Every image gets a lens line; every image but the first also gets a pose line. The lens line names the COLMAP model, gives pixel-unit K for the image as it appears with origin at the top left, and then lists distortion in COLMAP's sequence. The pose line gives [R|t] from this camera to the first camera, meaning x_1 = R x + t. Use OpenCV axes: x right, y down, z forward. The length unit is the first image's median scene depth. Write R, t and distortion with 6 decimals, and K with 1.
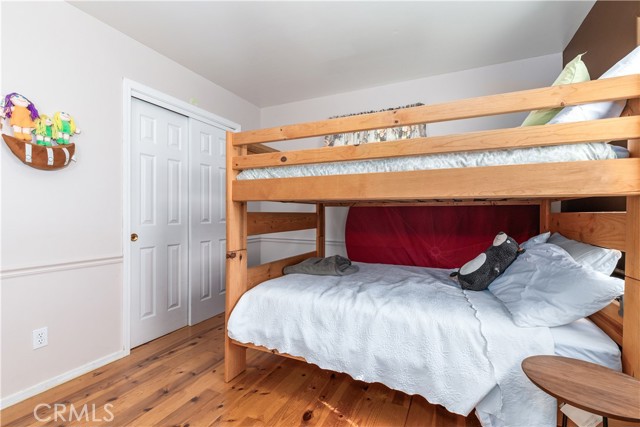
lens RADIAL K [[288.4, 0, 318.9], [0, 288.4, 214.8], [0, 0, 1]] dist [0.001091, 0.000163]
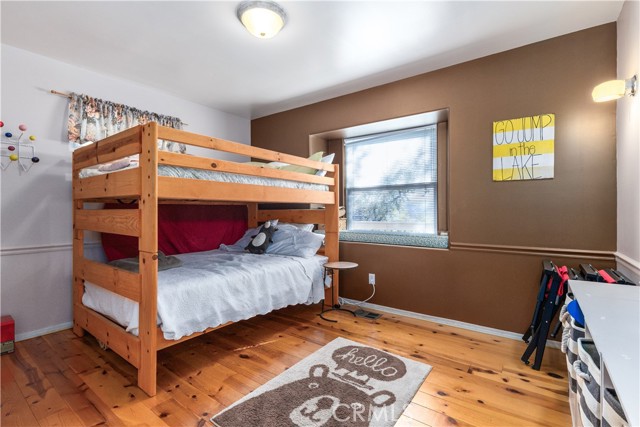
lens RADIAL K [[300.8, 0, 302.6], [0, 300.8, 210.0], [0, 0, 1]] dist [-0.001352, -0.000624]
pose [[0.233602, -0.000203, 0.972332, -1.277628], [0.006543, 0.999978, -0.001363, -0.003793], [-0.972310, 0.006680, 0.233598, 0.355365]]
